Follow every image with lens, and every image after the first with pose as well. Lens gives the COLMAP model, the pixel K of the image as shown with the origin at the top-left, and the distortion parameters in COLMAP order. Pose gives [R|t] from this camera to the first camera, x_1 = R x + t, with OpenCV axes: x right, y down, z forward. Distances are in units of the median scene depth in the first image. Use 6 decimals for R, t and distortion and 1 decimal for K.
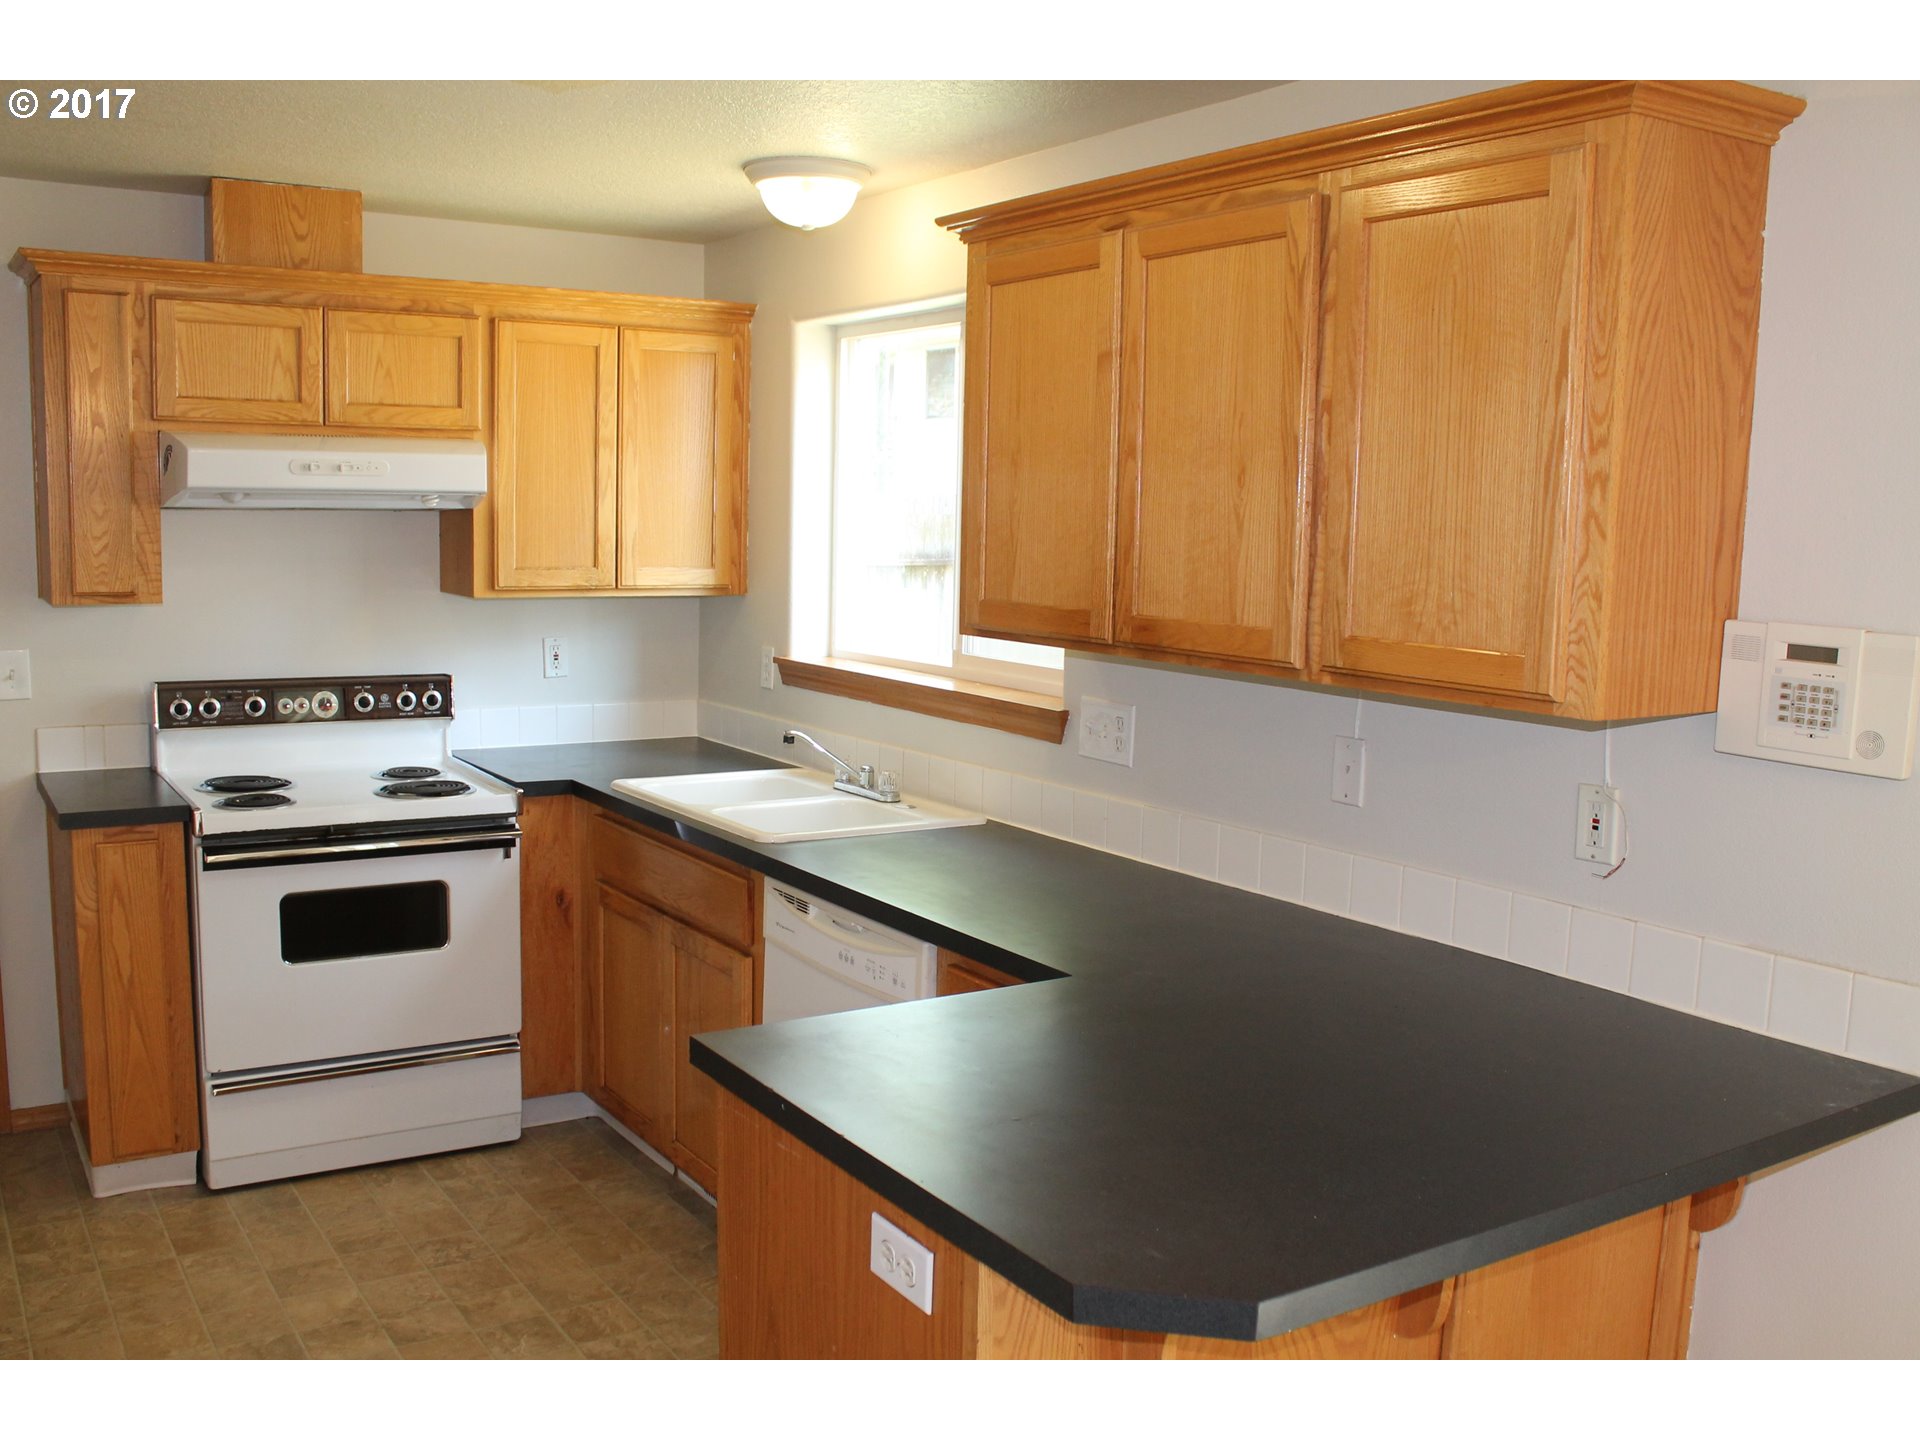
lens RADIAL K [[1728.8, 0, 963.6], [0, 1728.8, 751.1], [0, 0, 1]] dist [-0.179686, 0.154630]
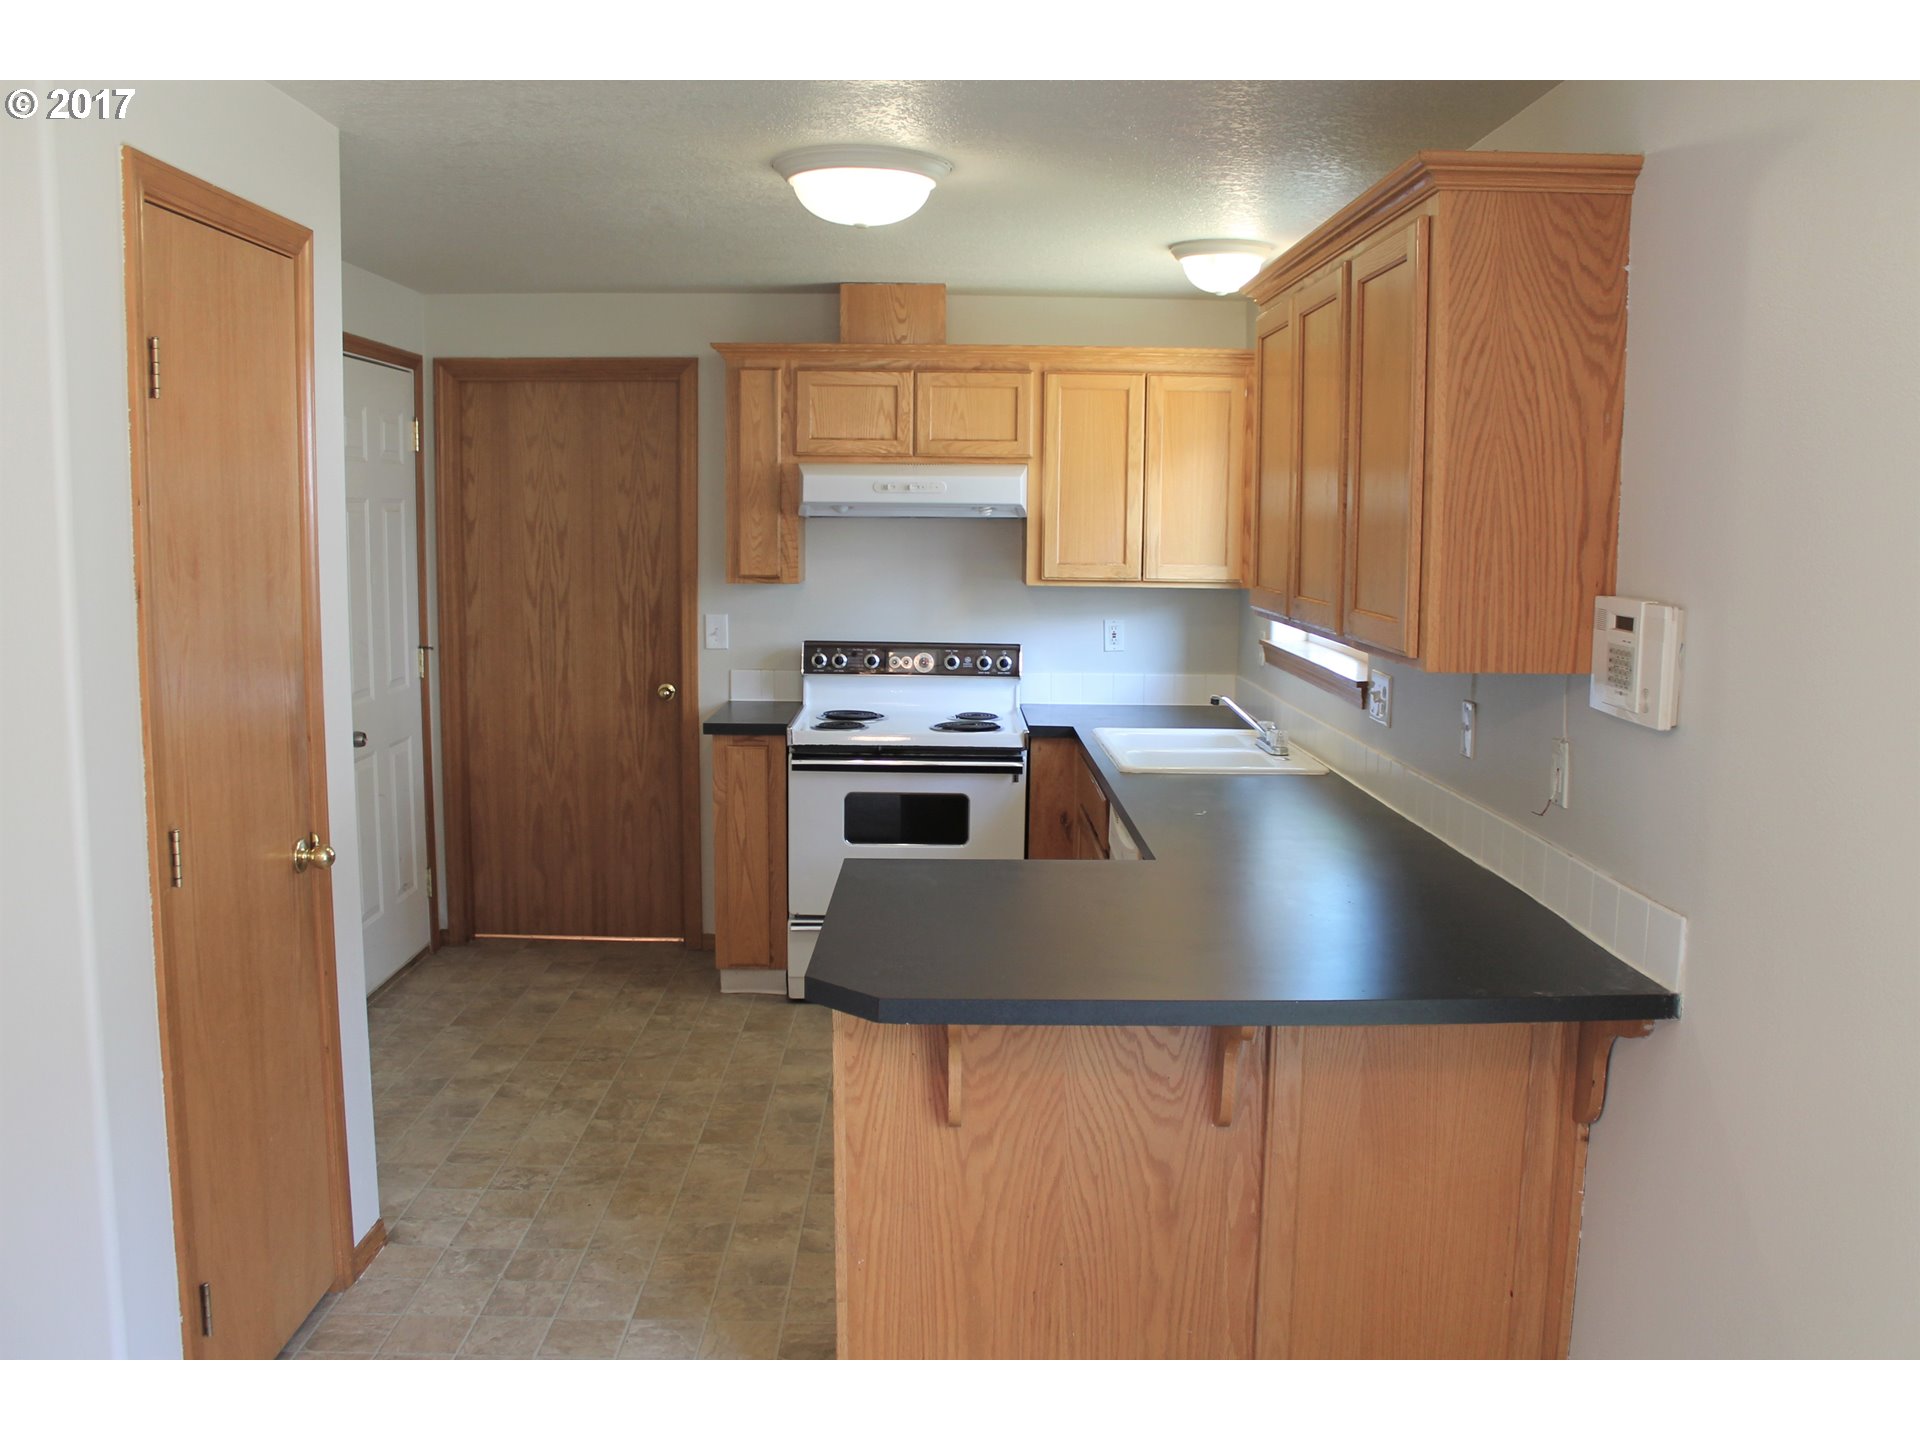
lens RADIAL K [[1663.4, 0, 960.0], [0, 1663.4, 720.0], [0, 0, 1]] dist [-0.156024, 0.010662]
pose [[0.843334, 0.051844, -0.534883, 0.381417], [-0.063873, 0.997950, -0.003980, 0.022896], [0.533580, 0.037521, 0.844917, -0.108614]]
